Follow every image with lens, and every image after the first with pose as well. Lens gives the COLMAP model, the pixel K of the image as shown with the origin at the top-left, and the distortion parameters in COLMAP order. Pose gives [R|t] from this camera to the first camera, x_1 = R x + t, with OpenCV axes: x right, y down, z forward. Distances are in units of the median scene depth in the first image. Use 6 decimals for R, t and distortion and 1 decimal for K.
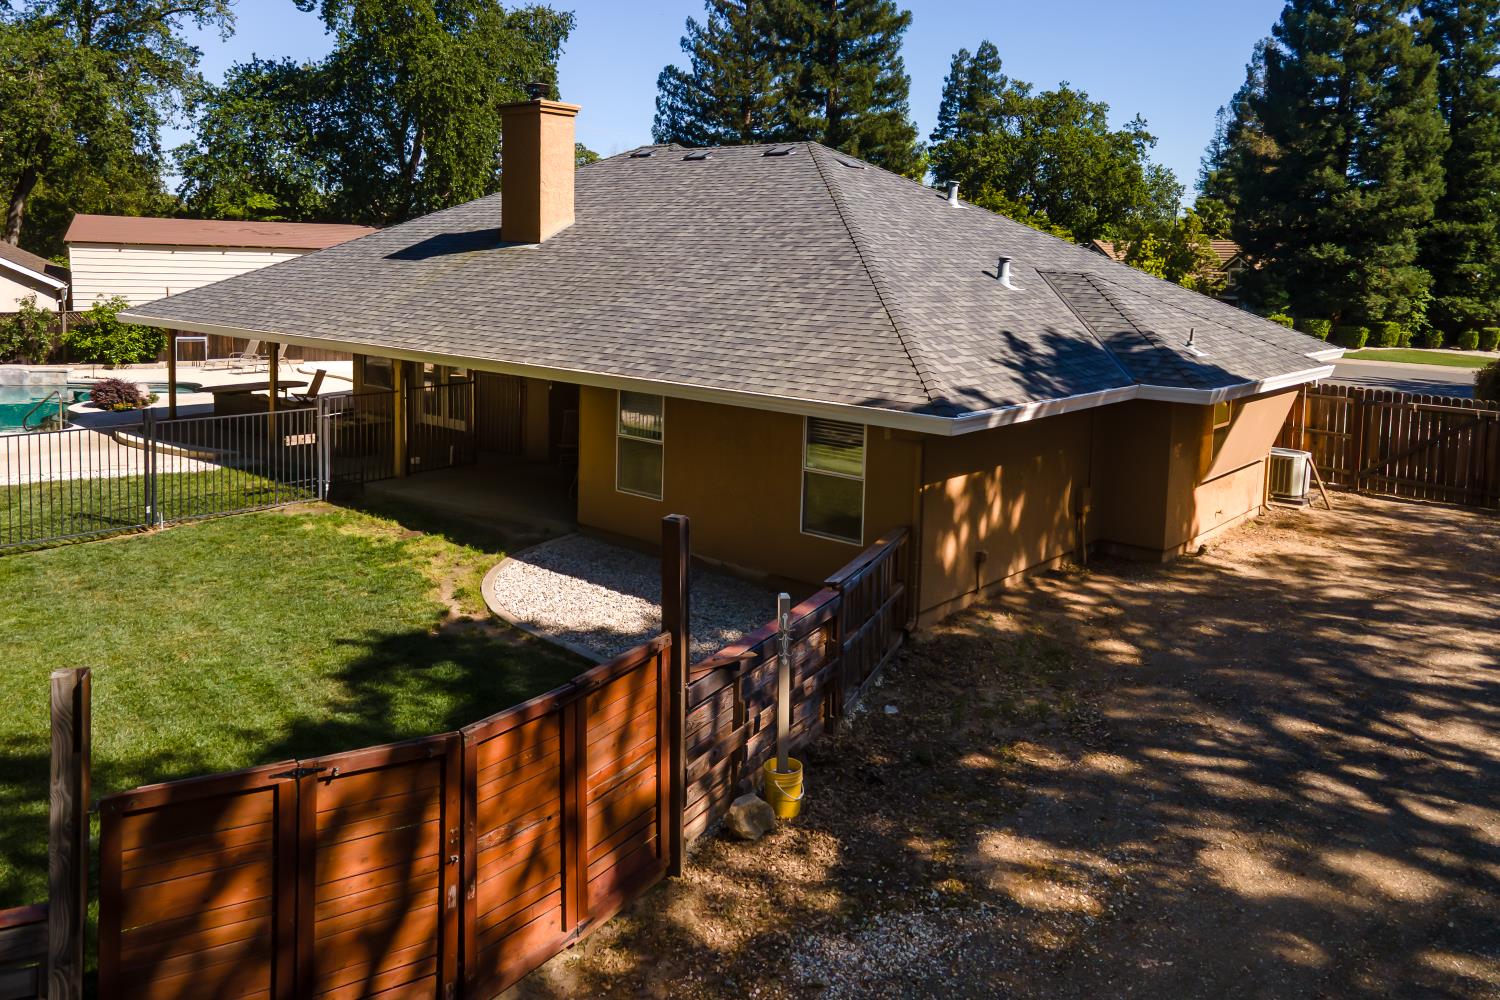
lens RADIAL K [[1116.2, 0, 750.9], [0, 1116.2, 556.7], [0, 0, 1]] dist [0.048958, 0.009712]
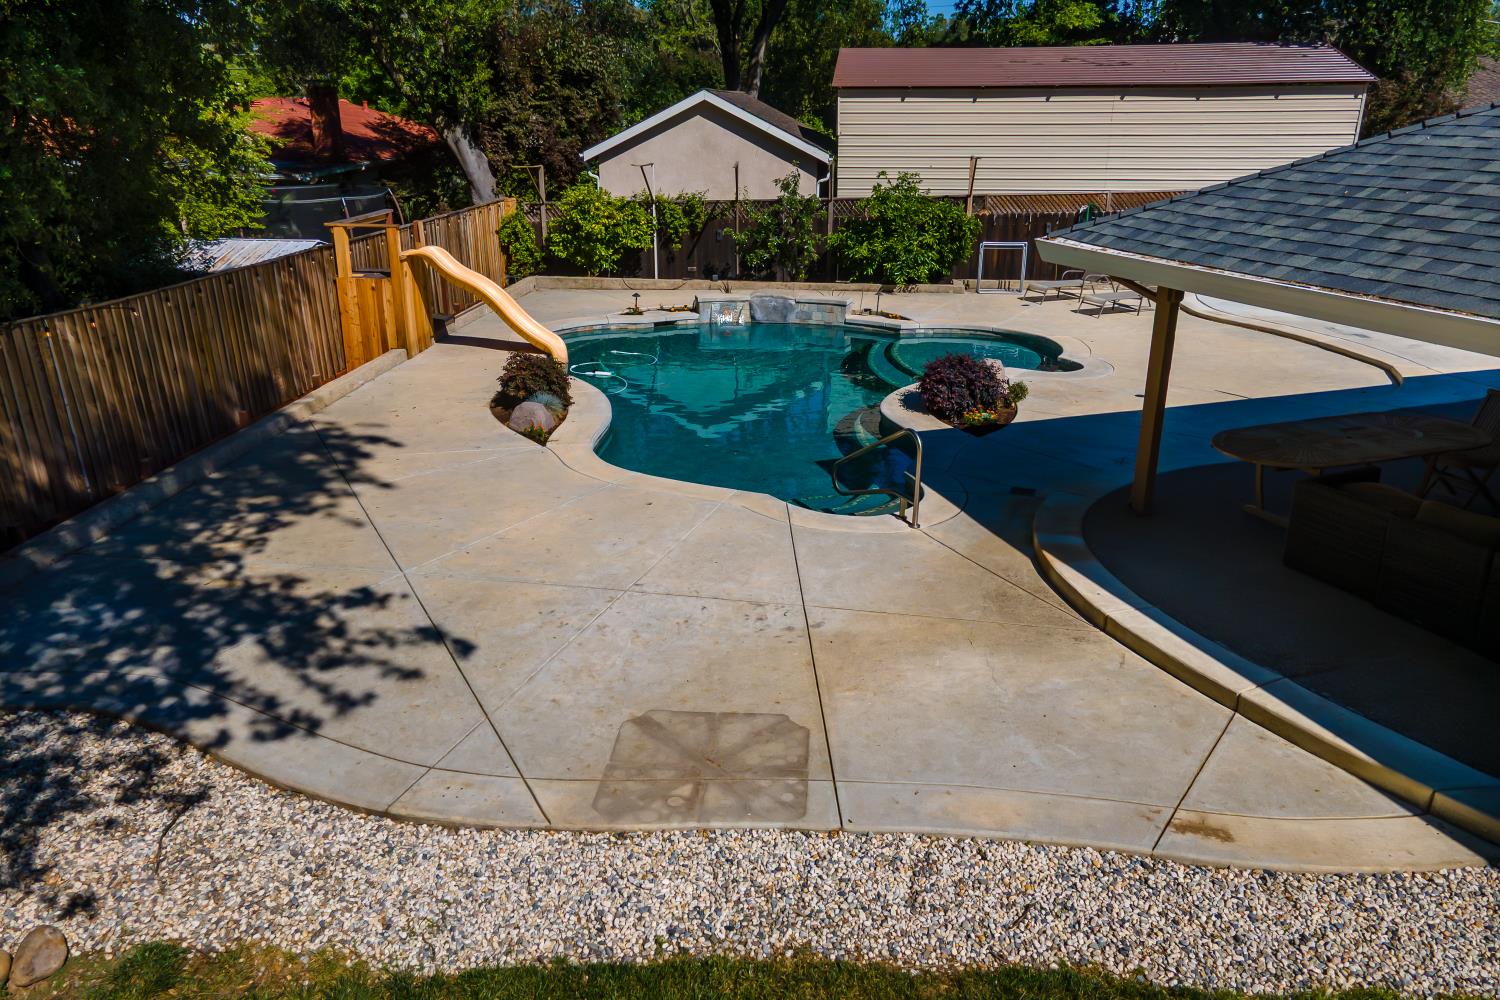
lens RADIAL K [[1116.2, 0, 750.9], [0, 1116.2, 556.7], [0, 0, 1]] dist [0.048958, 0.009712]
pose [[0.867594, 0.164133, -0.469406, -0.295398], [-0.101486, 0.982533, 0.155979, -0.104951], [0.486808, -0.087688, 0.869097, 0.371653]]
